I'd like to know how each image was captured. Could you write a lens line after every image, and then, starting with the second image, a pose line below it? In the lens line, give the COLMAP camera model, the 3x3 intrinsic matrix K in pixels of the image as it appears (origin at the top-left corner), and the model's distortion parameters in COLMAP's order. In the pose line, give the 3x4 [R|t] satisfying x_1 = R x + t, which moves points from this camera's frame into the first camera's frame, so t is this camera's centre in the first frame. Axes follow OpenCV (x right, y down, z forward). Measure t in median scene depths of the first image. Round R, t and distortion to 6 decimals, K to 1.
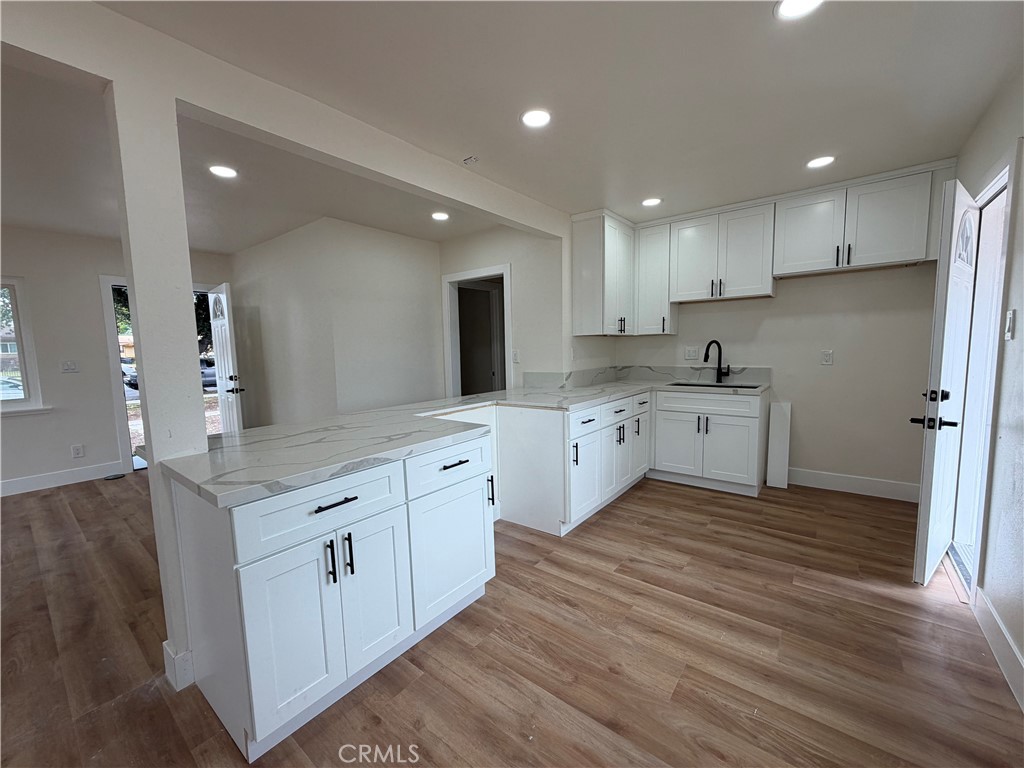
lens RADIAL K [[407.3, 0, 507.5], [0, 407.3, 385.7], [0, 0, 1]] dist [0.000436, 0.000175]
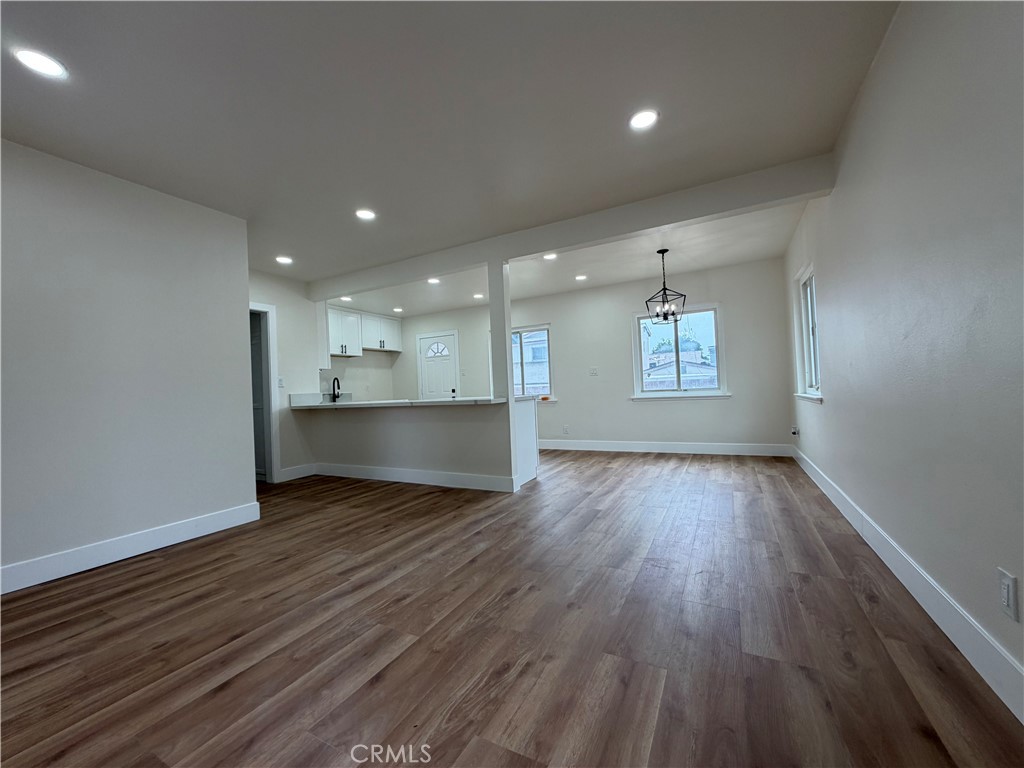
lens RADIAL K [[407.3, 0, 510.3], [0, 407.3, 387.3], [0, 0, 1]] dist [0.000436, 0.000175]
pose [[-0.182276, 0.038935, 0.982476, -2.325531], [0.142631, 0.989694, -0.012759, 0.102800], [-0.972847, 0.137806, -0.185950, 1.012543]]
